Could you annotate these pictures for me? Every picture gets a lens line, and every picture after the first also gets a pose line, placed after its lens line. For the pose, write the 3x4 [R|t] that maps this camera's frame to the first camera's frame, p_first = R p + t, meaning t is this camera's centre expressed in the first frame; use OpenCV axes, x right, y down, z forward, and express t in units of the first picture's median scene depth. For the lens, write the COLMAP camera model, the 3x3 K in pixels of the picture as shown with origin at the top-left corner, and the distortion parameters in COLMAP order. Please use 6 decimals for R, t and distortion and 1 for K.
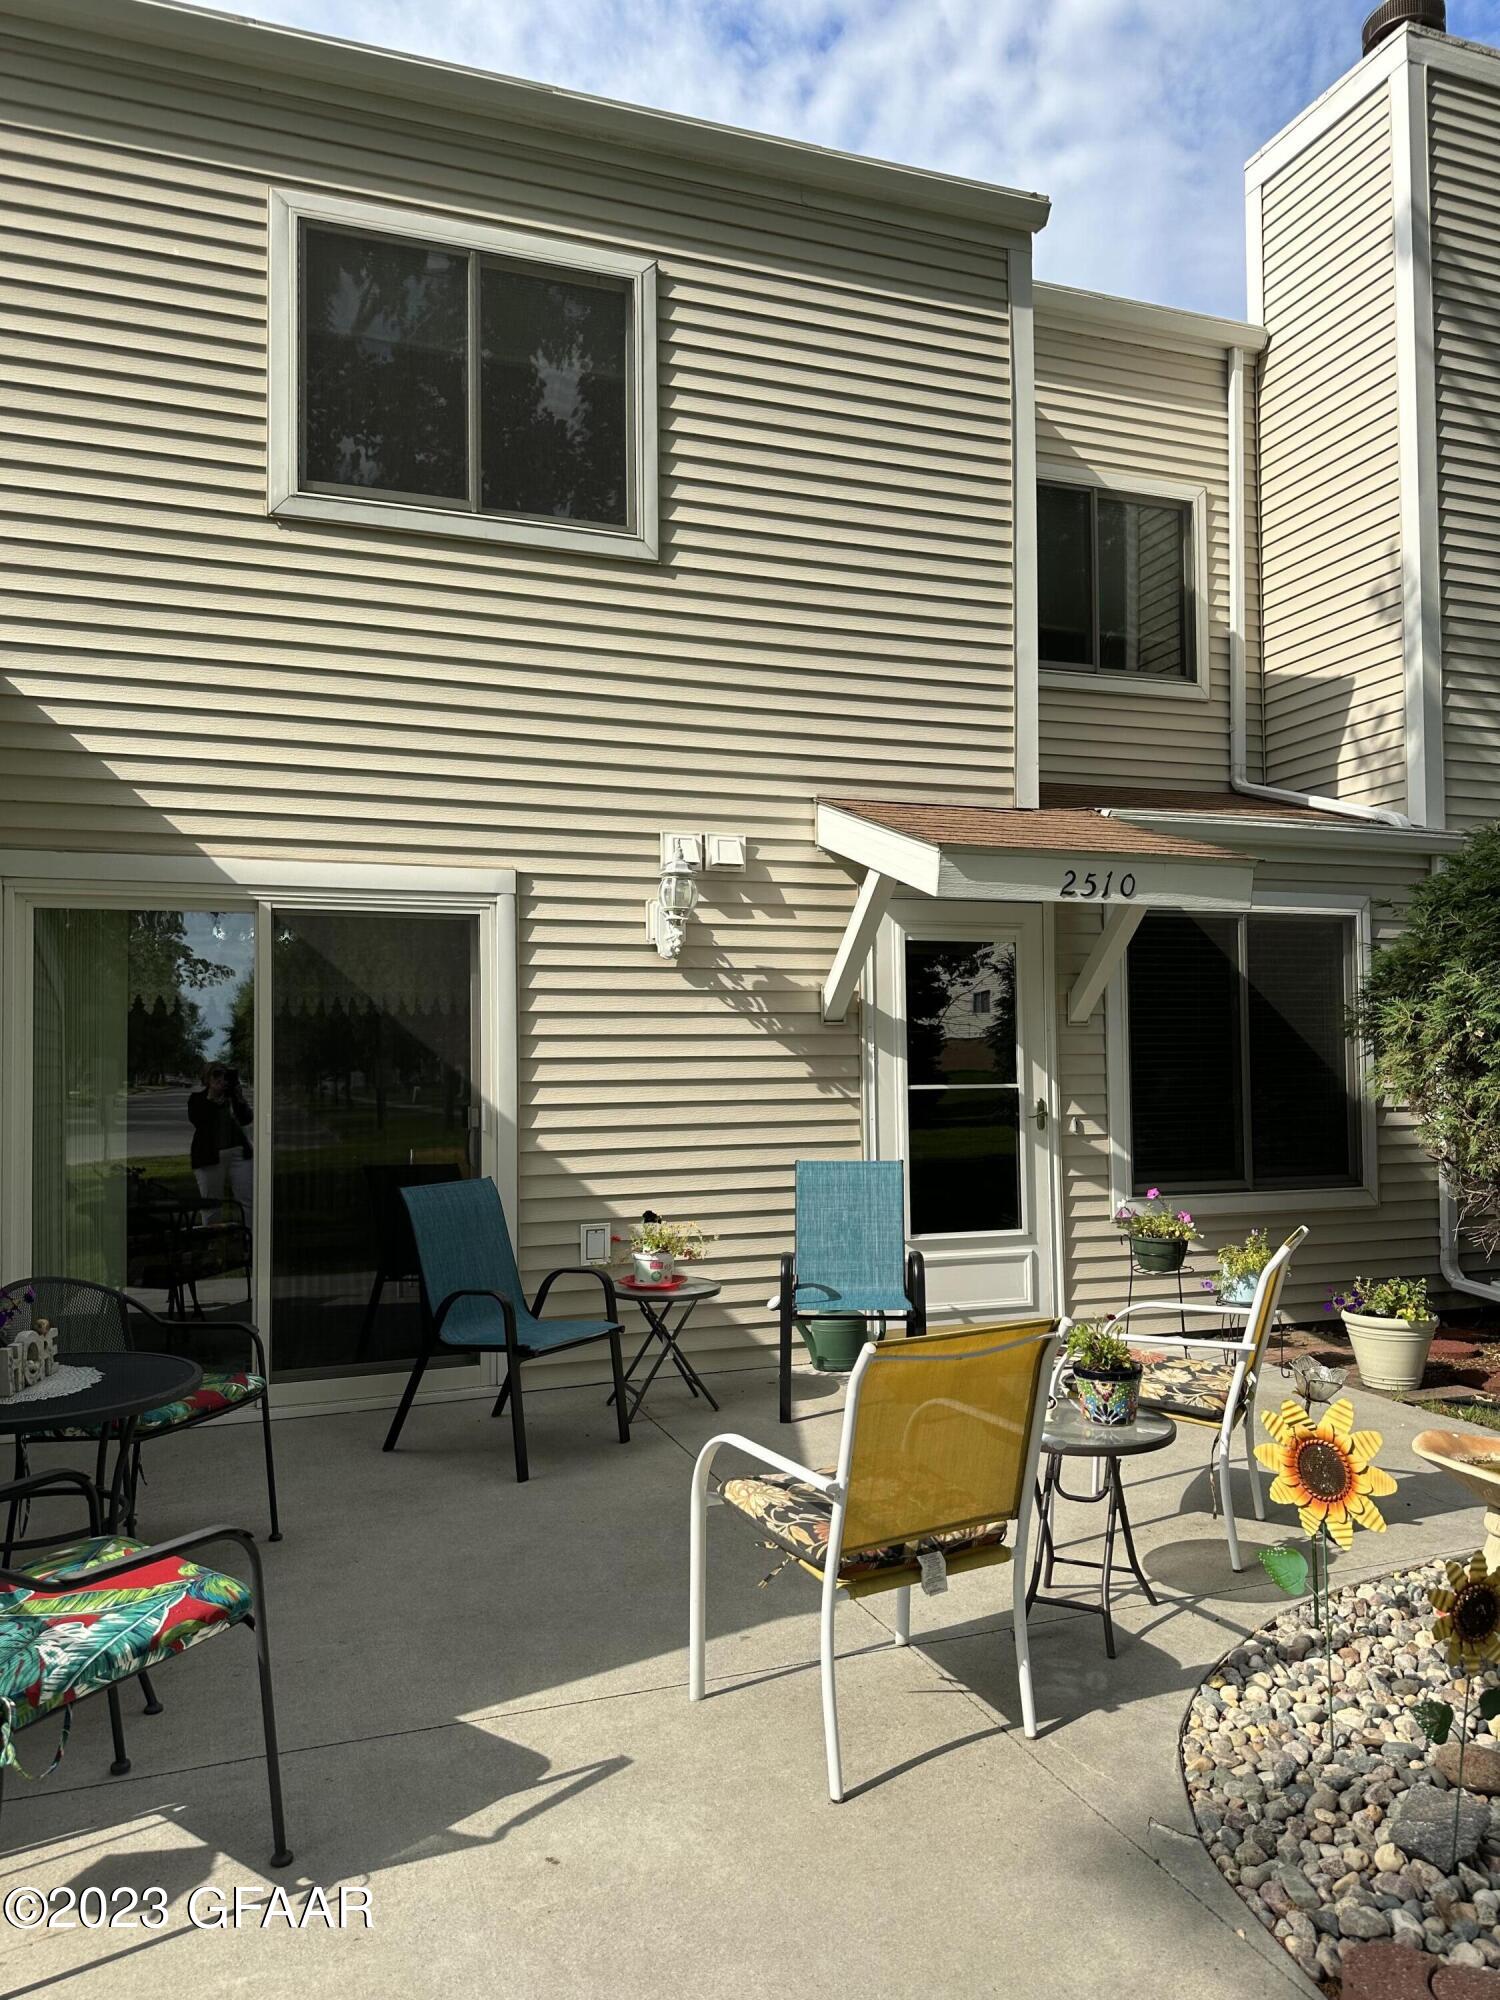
lens RADIAL K [[1411.9, 0, 747.2], [0, 1411.9, 1009.0], [0, 0, 1]] dist [0.137179, -0.218184]
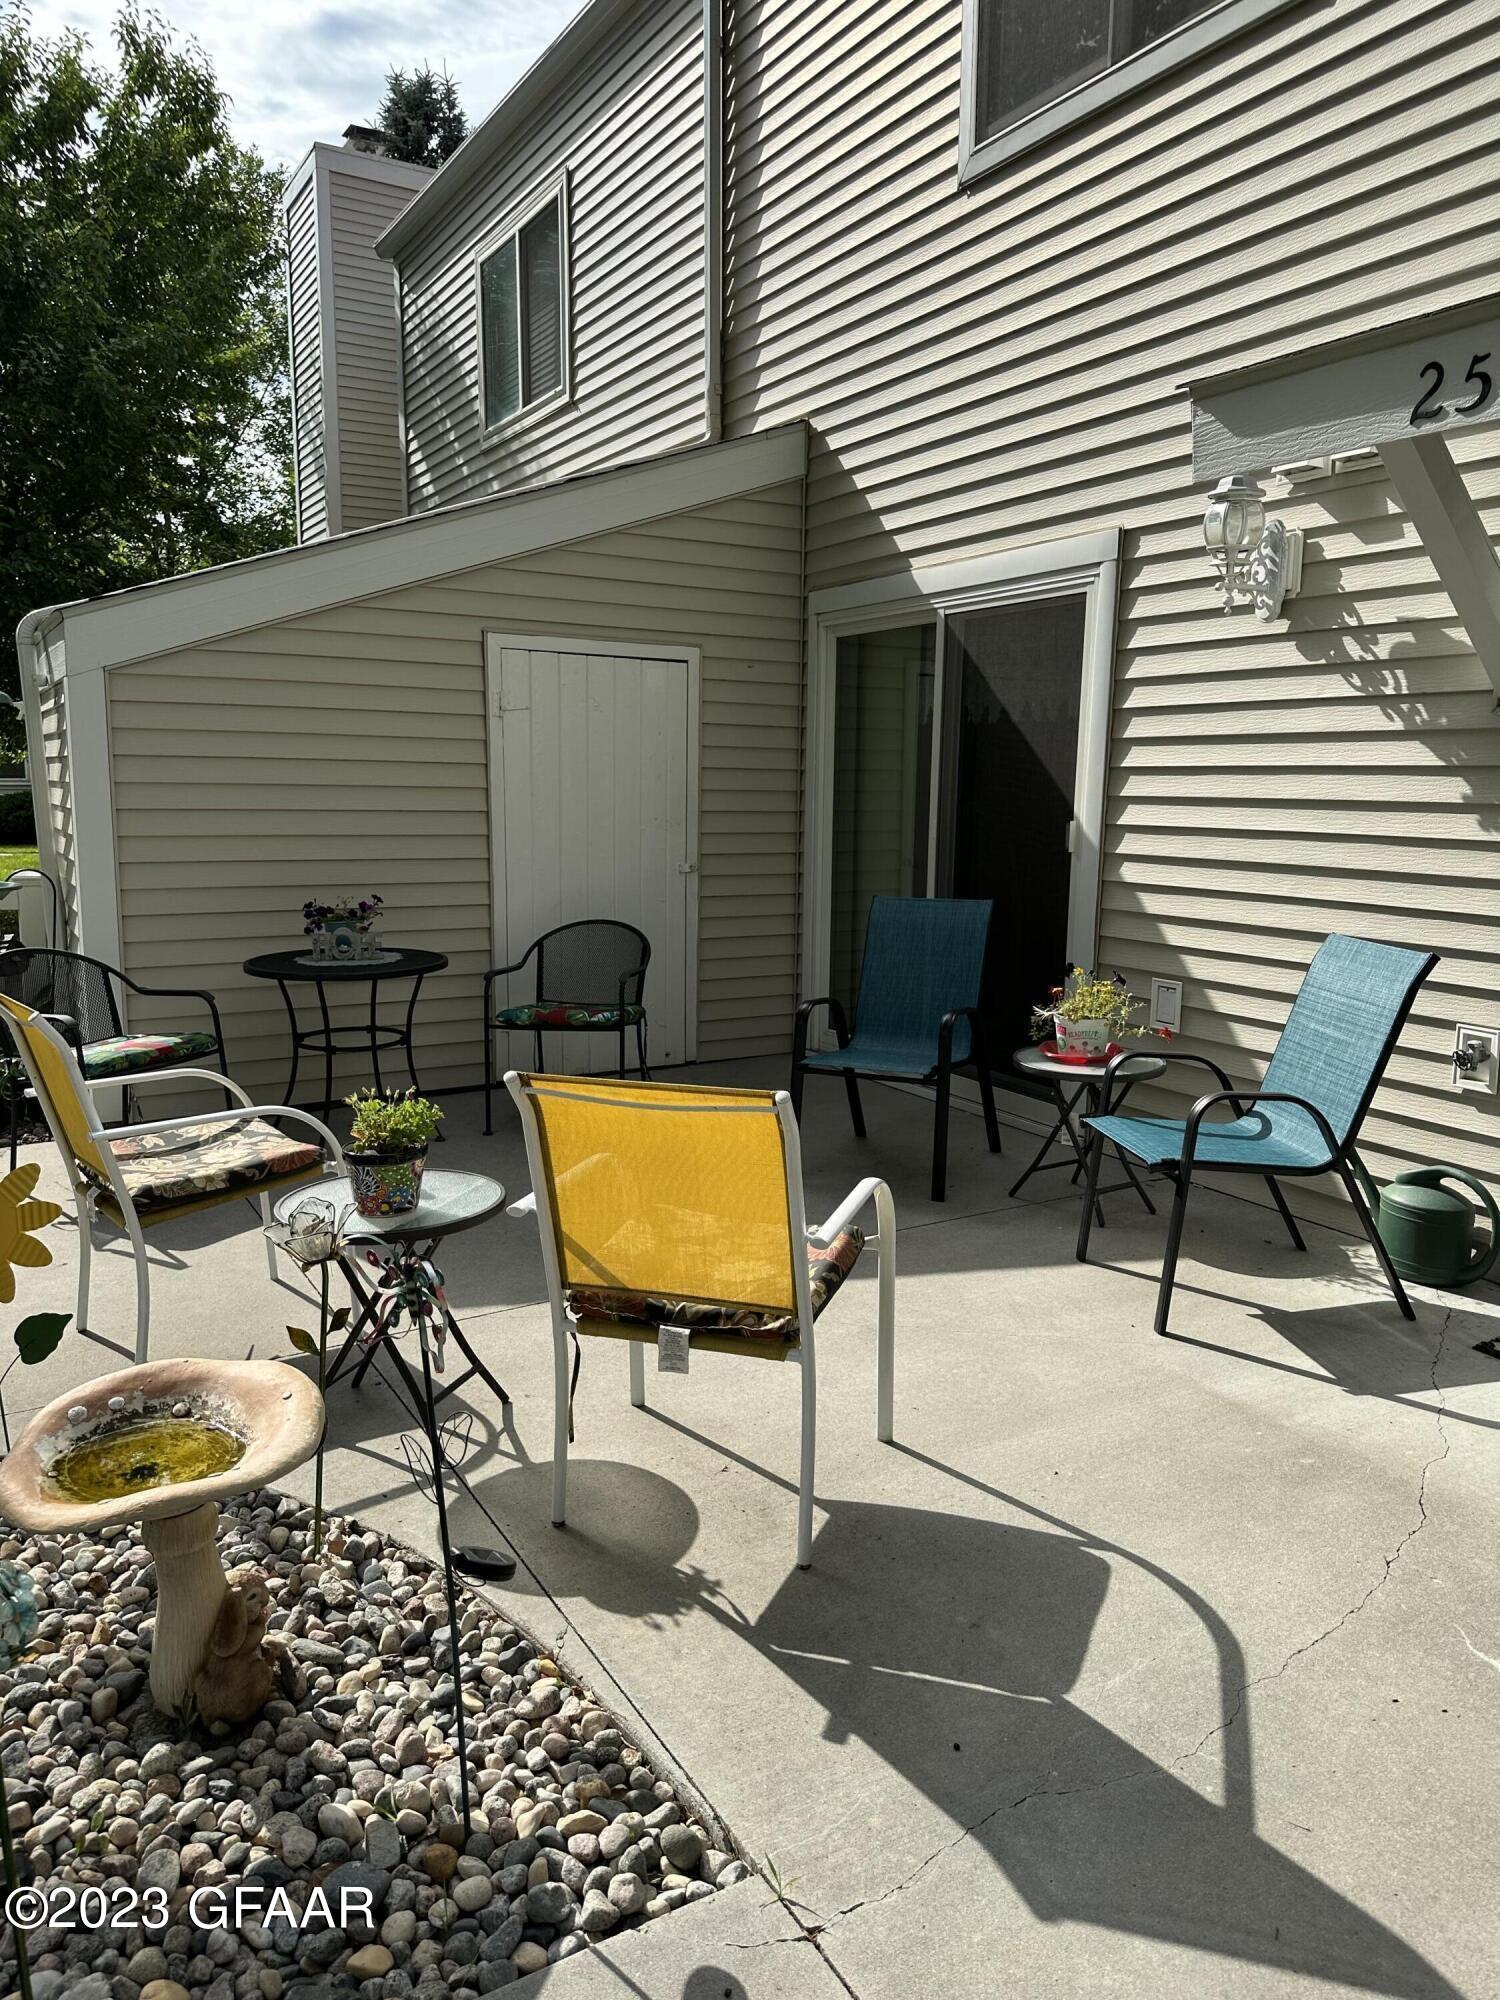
lens RADIAL K [[1411.9, 0, 747.2], [0, 1411.9, 1009.0], [0, 0, 1]] dist [0.137179, -0.218184]
pose [[0.160968, 0.173033, -0.971673, 0.640240], [0.024508, 0.983507, 0.179201, 0.018845], [0.986655, -0.052659, 0.154072, 0.652878]]
